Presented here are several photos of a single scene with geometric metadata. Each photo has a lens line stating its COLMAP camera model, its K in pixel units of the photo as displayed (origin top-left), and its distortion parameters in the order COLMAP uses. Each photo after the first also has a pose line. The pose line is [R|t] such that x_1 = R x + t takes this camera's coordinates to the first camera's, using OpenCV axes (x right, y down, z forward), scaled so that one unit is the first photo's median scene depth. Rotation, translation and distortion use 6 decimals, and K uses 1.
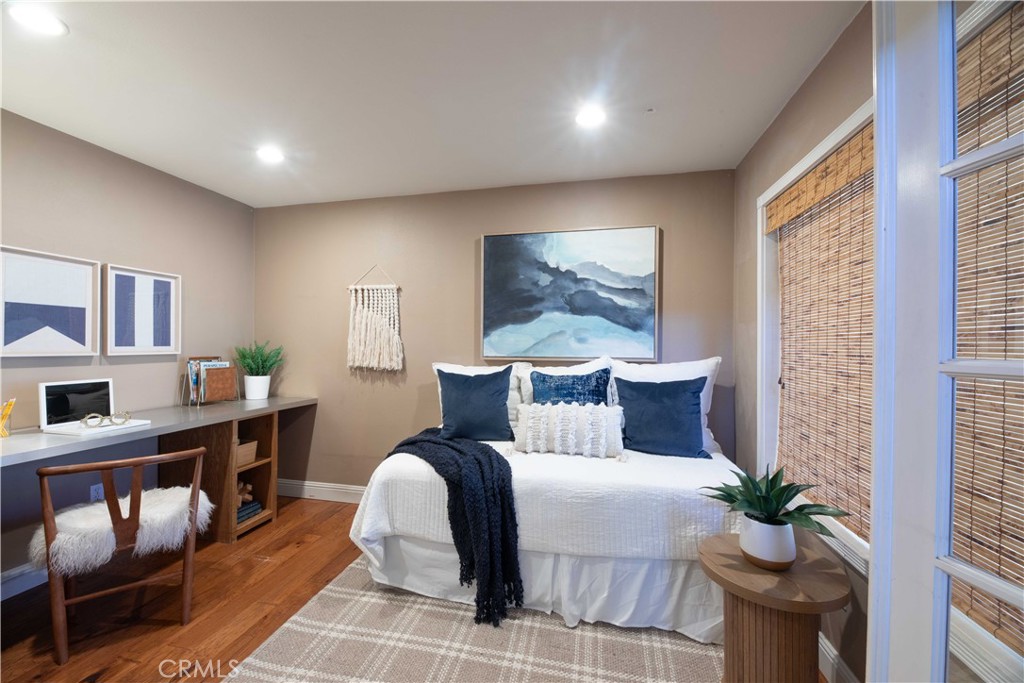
lens RADIAL K [[409.8, 0, 507.9], [0, 409.8, 342.5], [0, 0, 1]] dist [-0.010428, -0.000428]
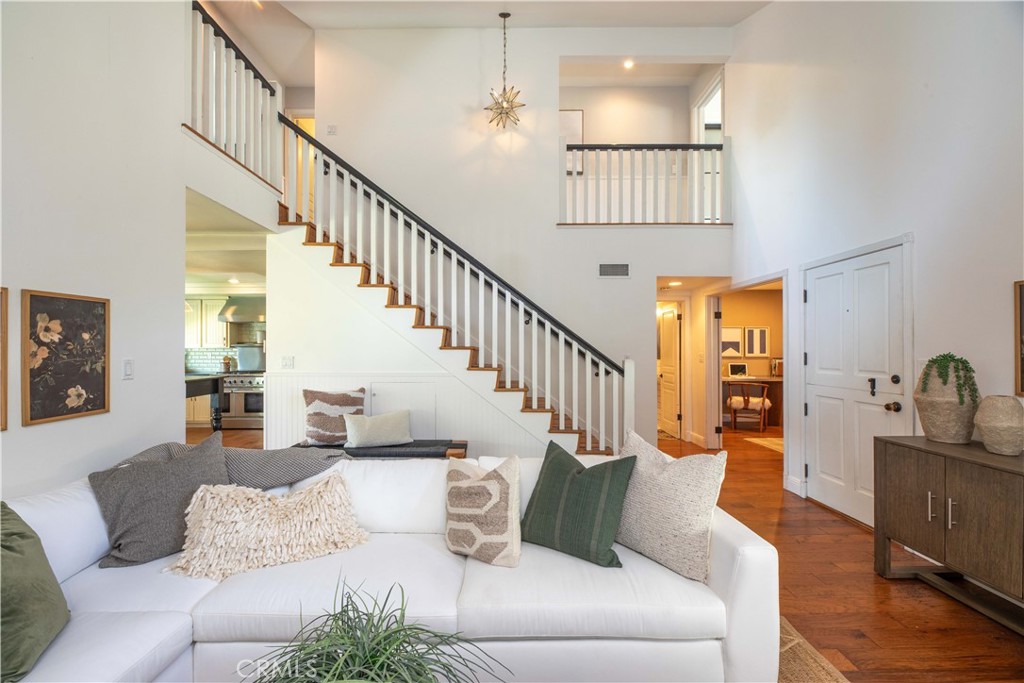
lens RADIAL K [[409.8, 0, 512.3], [0, 409.8, 350.4], [0, 0, 1]] dist [-0.010428, -0.000428]
pose [[0.213600, -0.008156, -0.976887, 1.413262], [0.006491, 0.999955, -0.006930, -0.003443], [0.976900, -0.004861, 0.213643, -1.185223]]
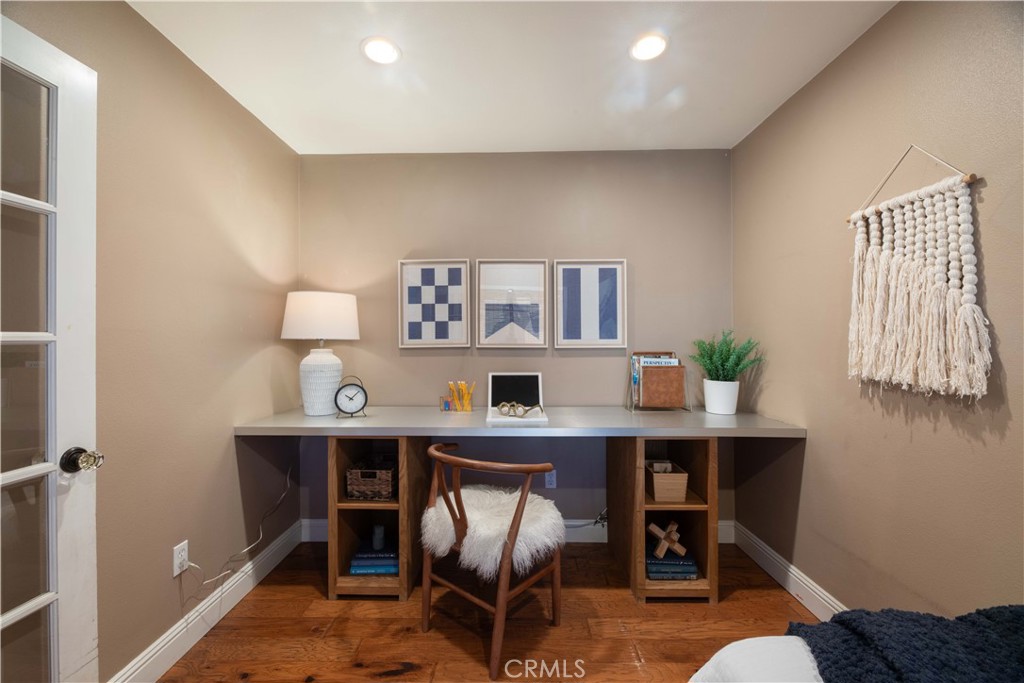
lens RADIAL K [[409.8, 0, 506.9], [0, 409.8, 336.0], [0, 0, 1]] dist [-0.010428, -0.000428]
pose [[0.191902, -0.020334, -0.981203, 0.014417], [0.007920, 0.999785, -0.019170, 0.017271], [0.981382, -0.004092, 0.192022, 0.568930]]
